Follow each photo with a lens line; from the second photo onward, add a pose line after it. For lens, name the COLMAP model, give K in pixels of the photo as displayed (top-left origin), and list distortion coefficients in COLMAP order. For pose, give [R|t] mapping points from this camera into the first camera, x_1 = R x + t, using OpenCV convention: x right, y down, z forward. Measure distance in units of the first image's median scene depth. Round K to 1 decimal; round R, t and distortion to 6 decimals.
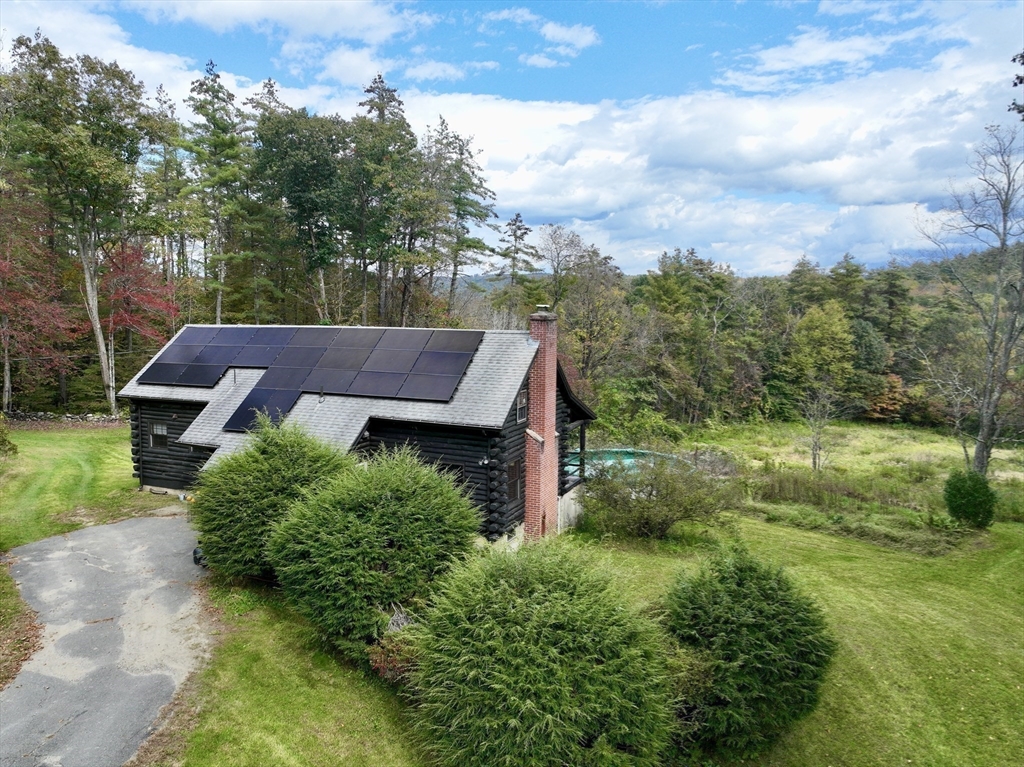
lens RADIAL K [[729.4, 0, 507.3], [0, 729.4, 379.1], [0, 0, 1]] dist [0.023589, 0.003389]
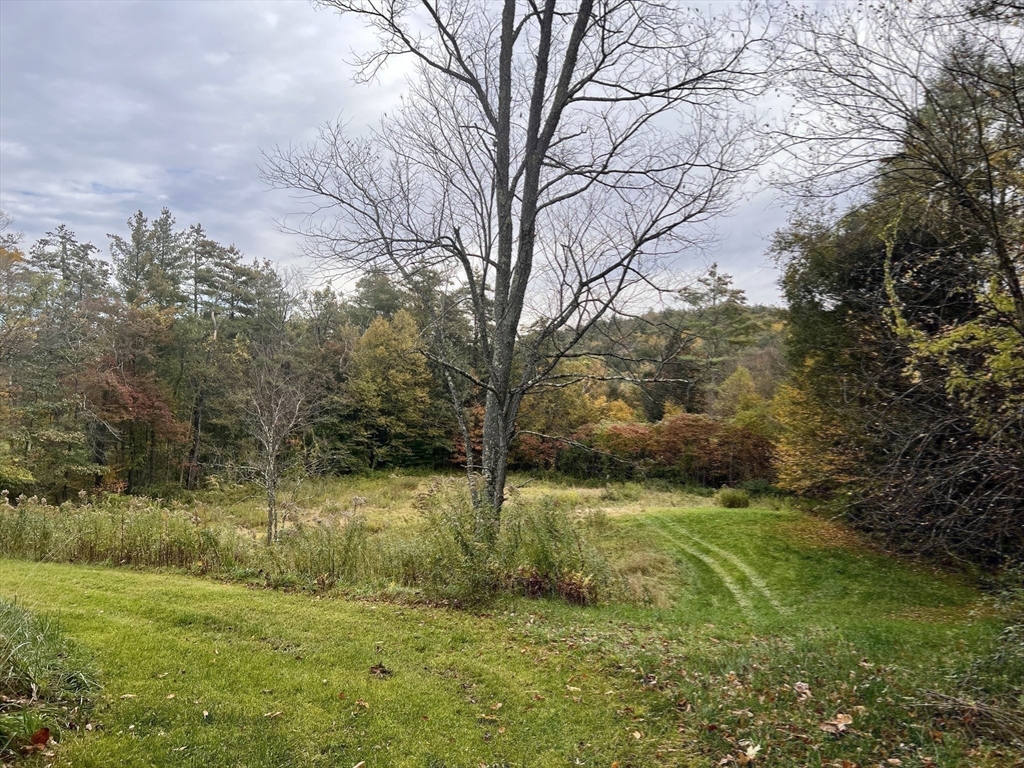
lens RADIAL K [[778.1, 0, 514.7], [0, 778.1, 383.5], [0, 0, 1]] dist [-0.028697, 0.001762]
pose [[0.892845, -0.008877, 0.450276, 0.191968], [0.056197, 0.994187, -0.091832, 0.049130], [-0.446844, 0.107296, 0.888154, 0.253808]]
